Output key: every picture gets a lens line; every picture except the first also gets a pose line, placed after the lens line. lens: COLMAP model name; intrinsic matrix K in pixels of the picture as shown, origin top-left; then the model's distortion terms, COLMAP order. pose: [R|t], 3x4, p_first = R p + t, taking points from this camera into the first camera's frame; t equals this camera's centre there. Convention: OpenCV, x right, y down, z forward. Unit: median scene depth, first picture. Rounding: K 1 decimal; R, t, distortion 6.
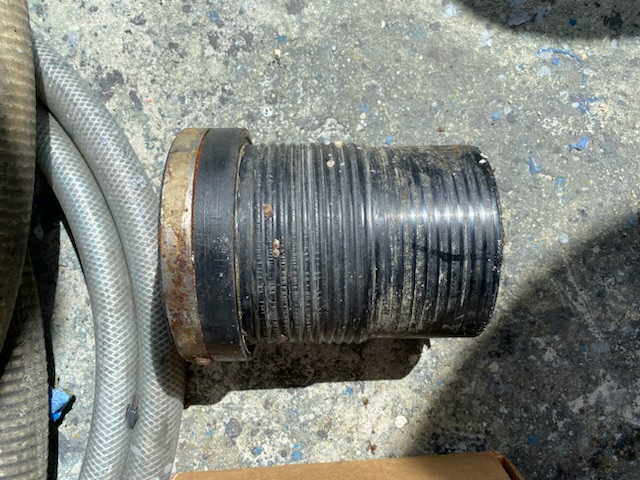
lens RADIAL K [[483.2, 0, 319.9], [0, 483.2, 241.7], [0, 0, 1]] dist [-0.006101, 0.010322]
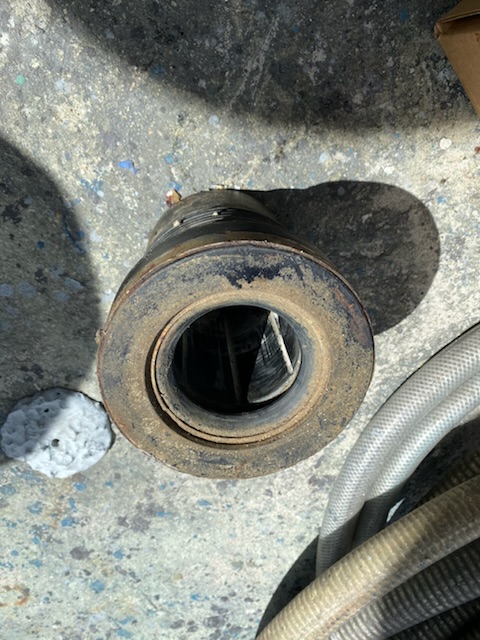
lens RADIAL K [[483.2, 0, 238.6], [0, 483.2, 320.7], [0, 0, 1]] dist [-0.006101, 0.010322]
pose [[-0.587586, -0.729172, -0.350787, 0.521332], [0.802401, -0.581001, -0.136350, -0.068464], [-0.104385, -0.361589, 0.926476, -0.062485]]
